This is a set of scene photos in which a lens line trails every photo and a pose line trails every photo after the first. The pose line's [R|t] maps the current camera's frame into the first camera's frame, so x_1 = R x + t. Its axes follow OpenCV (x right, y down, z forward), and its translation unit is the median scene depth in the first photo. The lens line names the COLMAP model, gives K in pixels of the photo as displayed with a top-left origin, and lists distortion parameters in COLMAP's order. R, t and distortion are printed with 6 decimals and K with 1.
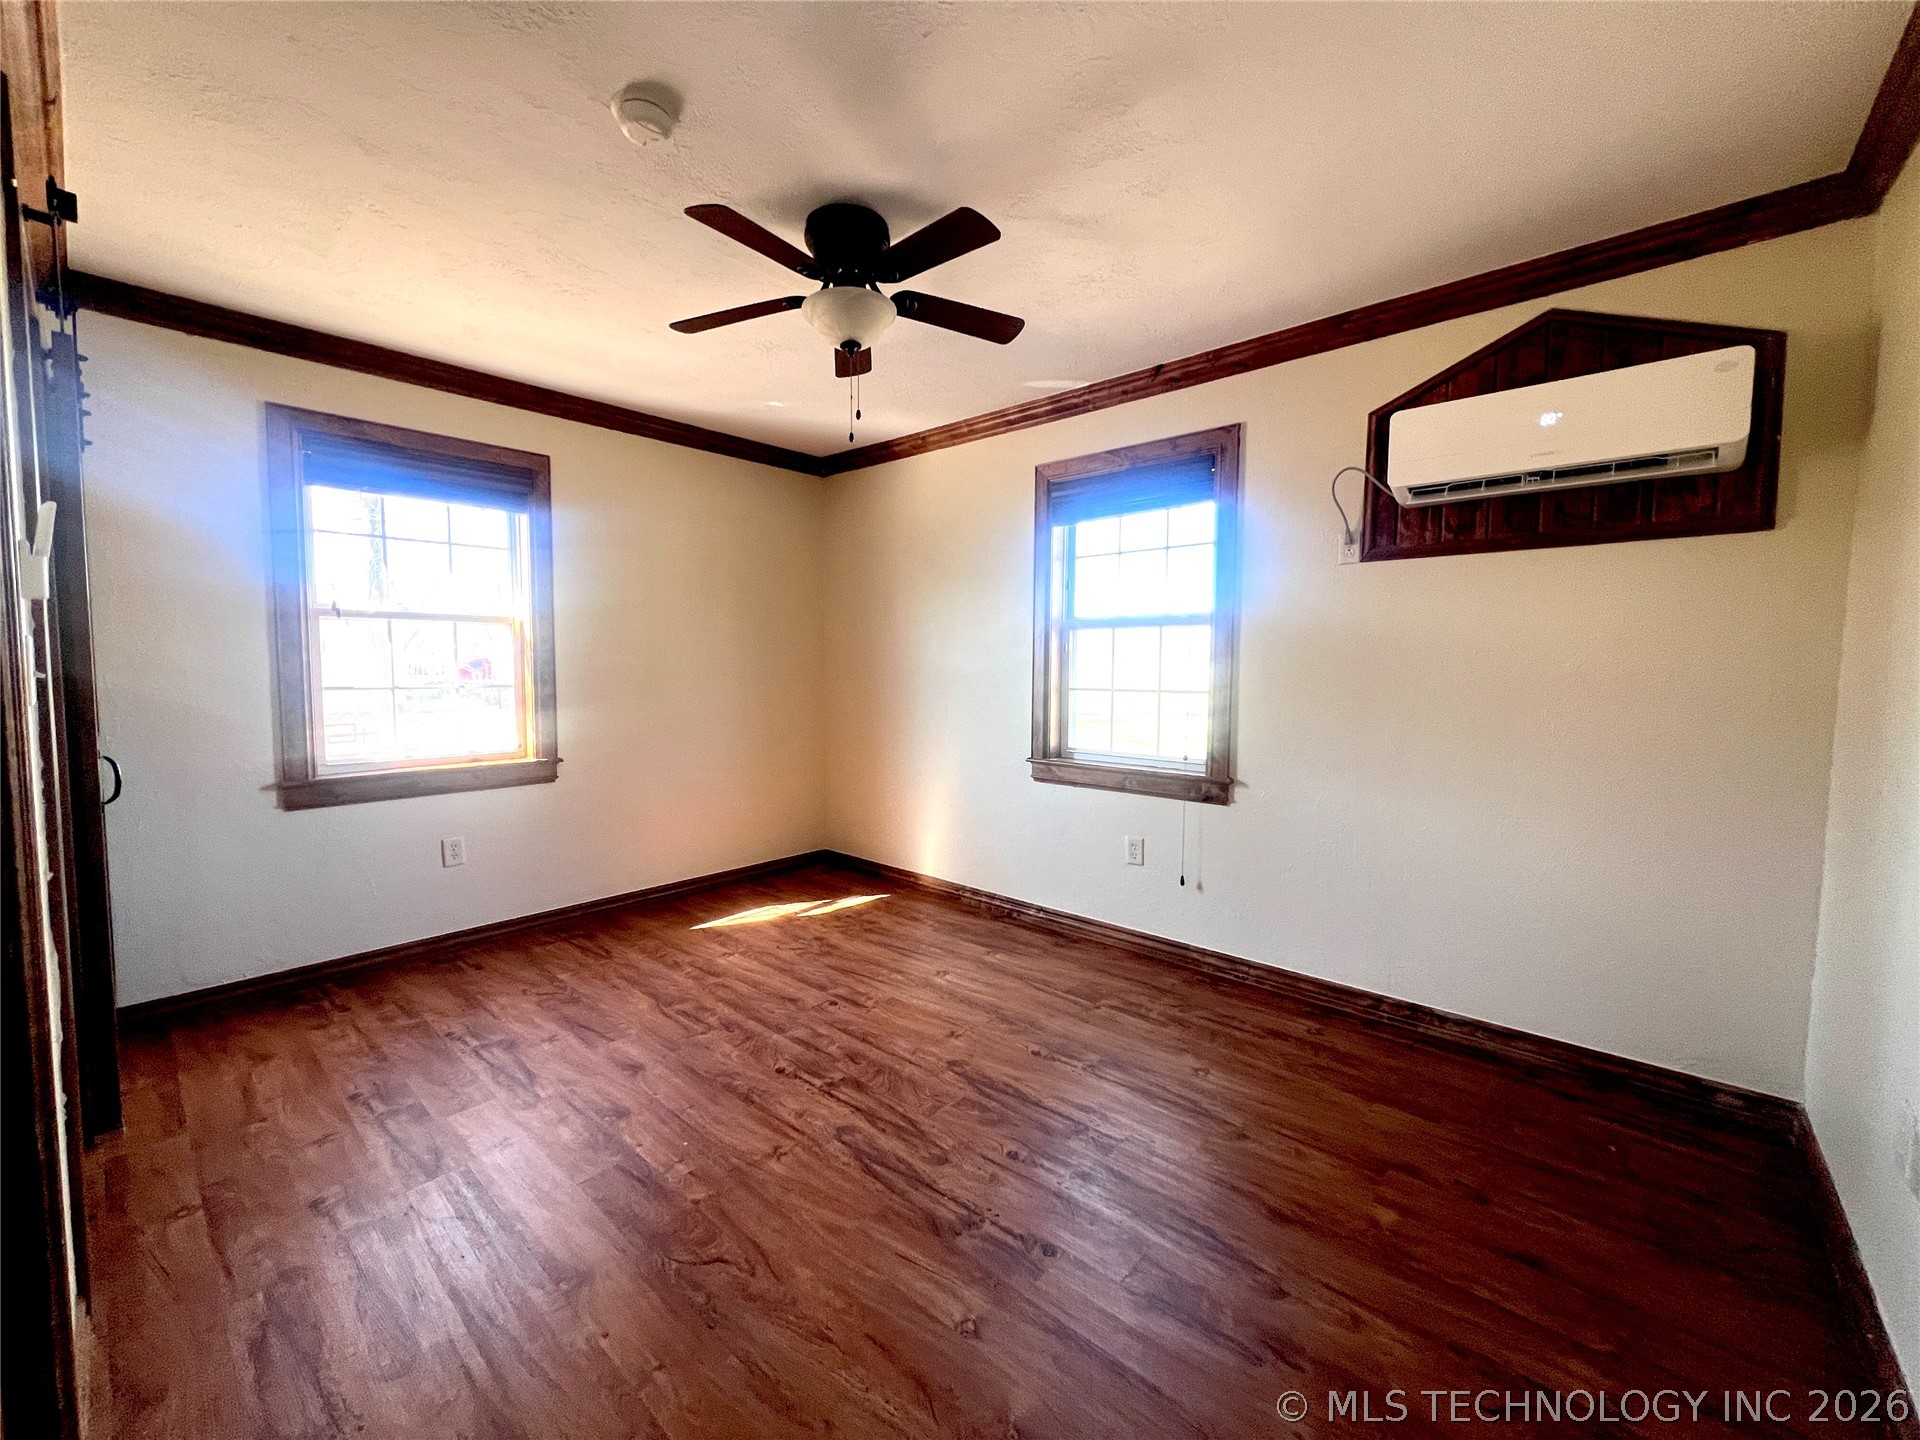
lens RADIAL K [[764.6, 0, 958.9], [0, 764.6, 725.1], [0, 0, 1]] dist [-0.002801, 0.000241]
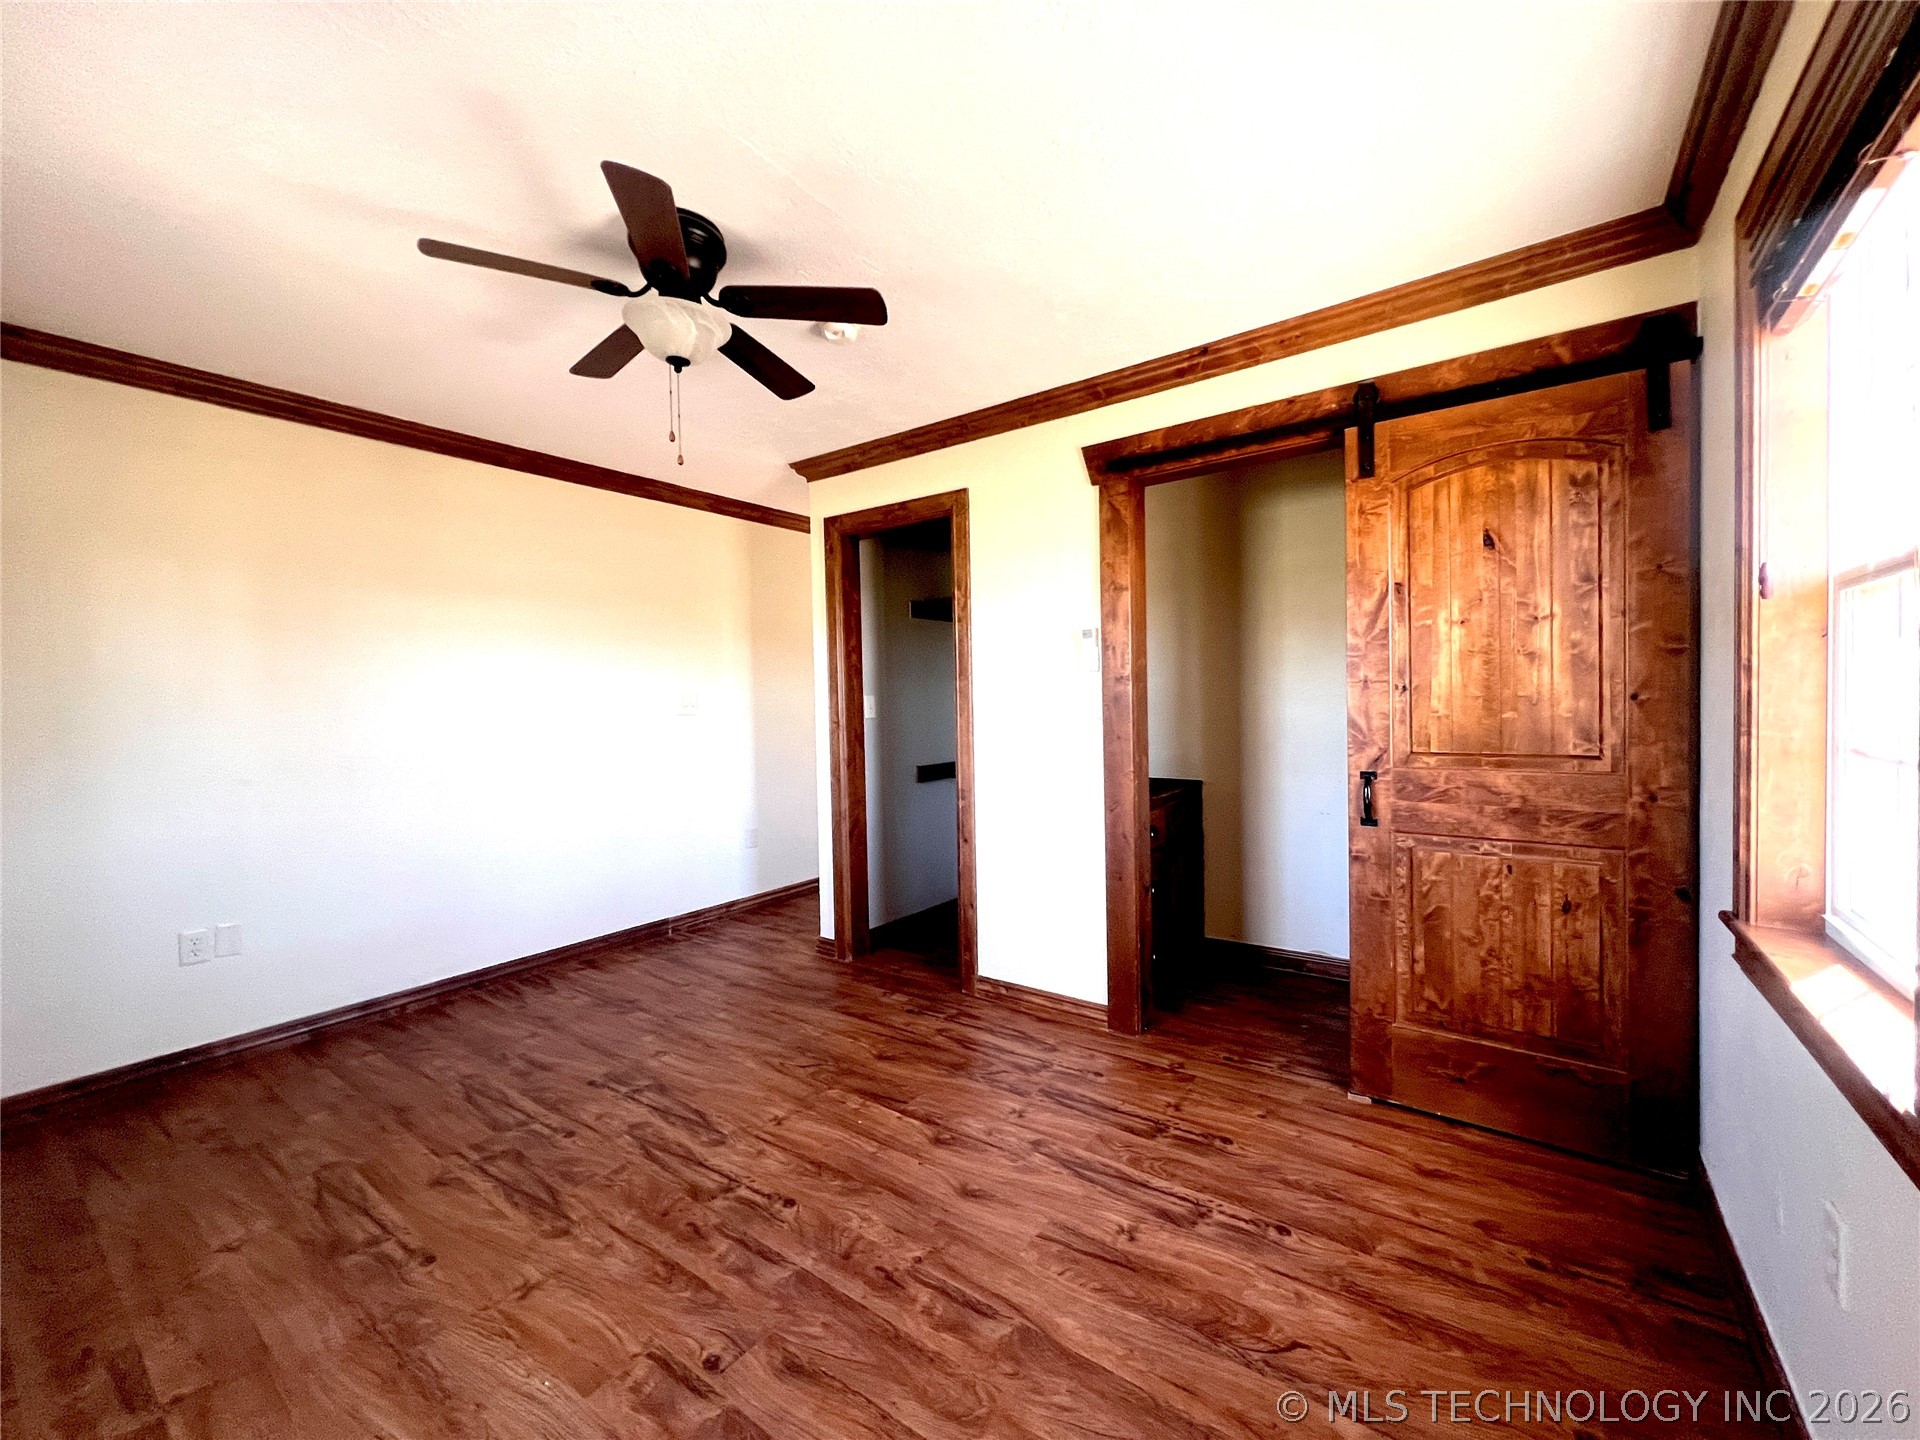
lens RADIAL K [[764.6, 0, 958.7], [0, 764.6, 711.9], [0, 0, 1]] dist [-0.002801, 0.000241]
pose [[-0.995434, 0.016560, -0.094001, -0.325338], [0.007170, 0.995026, 0.099362, -0.142113], [0.095179, 0.098234, -0.990601, 1.670676]]
